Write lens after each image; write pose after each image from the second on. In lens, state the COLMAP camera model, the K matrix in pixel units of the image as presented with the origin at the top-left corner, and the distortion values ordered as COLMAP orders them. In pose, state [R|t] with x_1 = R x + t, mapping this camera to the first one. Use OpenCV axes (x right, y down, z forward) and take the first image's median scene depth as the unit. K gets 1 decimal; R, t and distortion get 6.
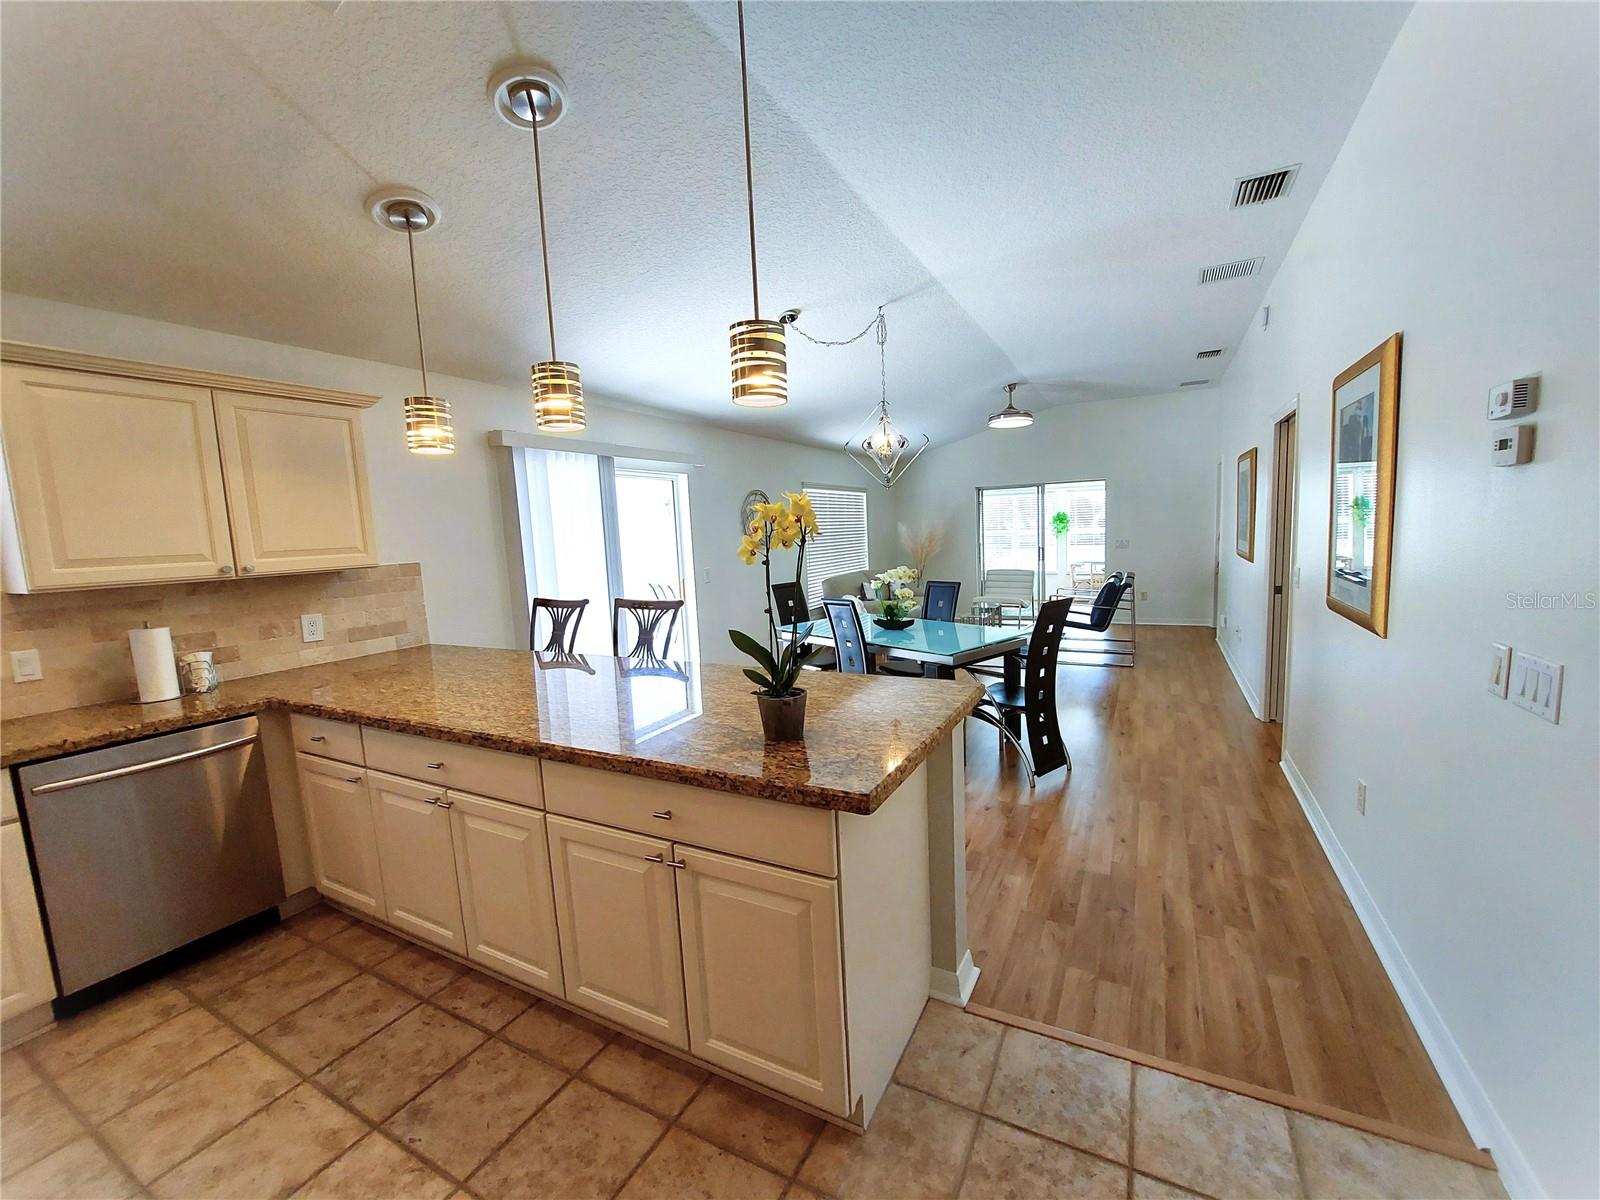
lens RADIAL K [[642.3, 0, 819.5], [0, 642.3, 599.0], [0, 0, 1]] dist [-0.021060, 0.000800]
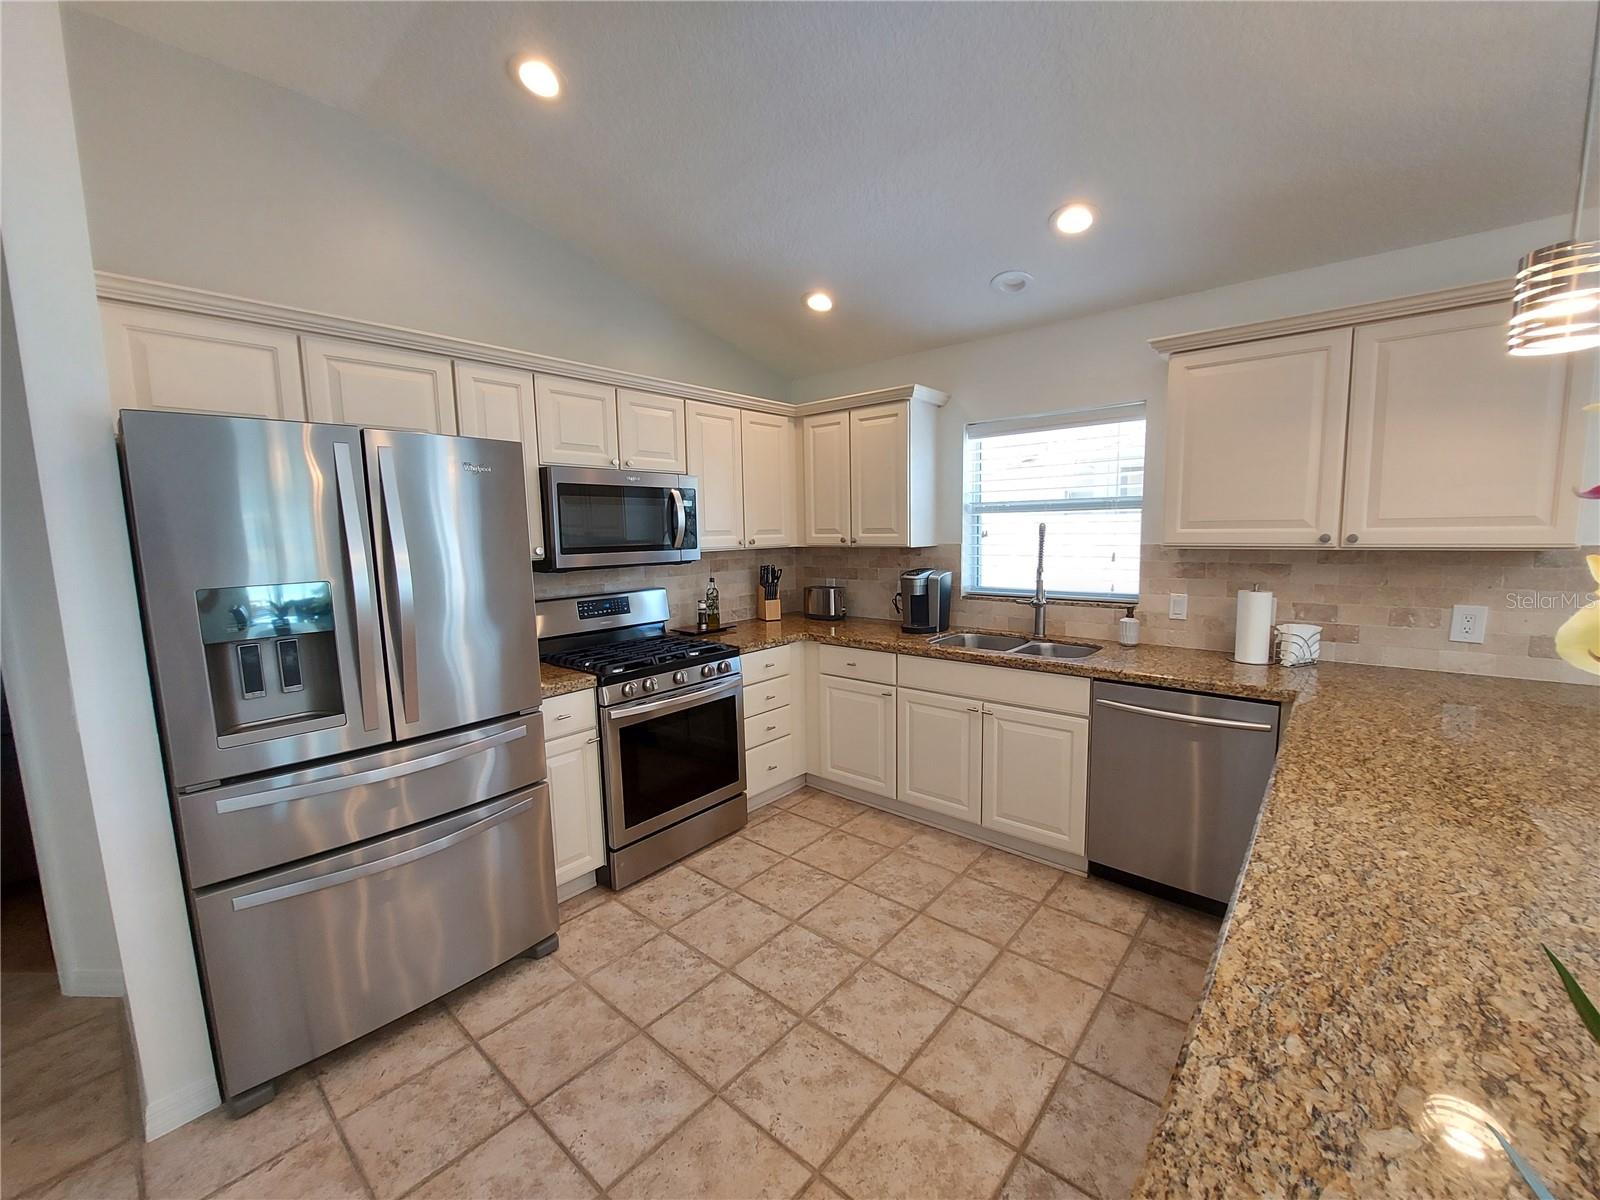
lens RADIAL K [[635.8, 0, 815.0], [0, 635.8, 608.0], [0, 0, 1]] dist [-0.024225, -0.000177]
pose [[-0.231504, 0.163609, -0.958977, 0.087566], [-0.075491, 0.979763, 0.185380, -0.072158], [0.969900, 0.115311, -0.214468, 0.621970]]
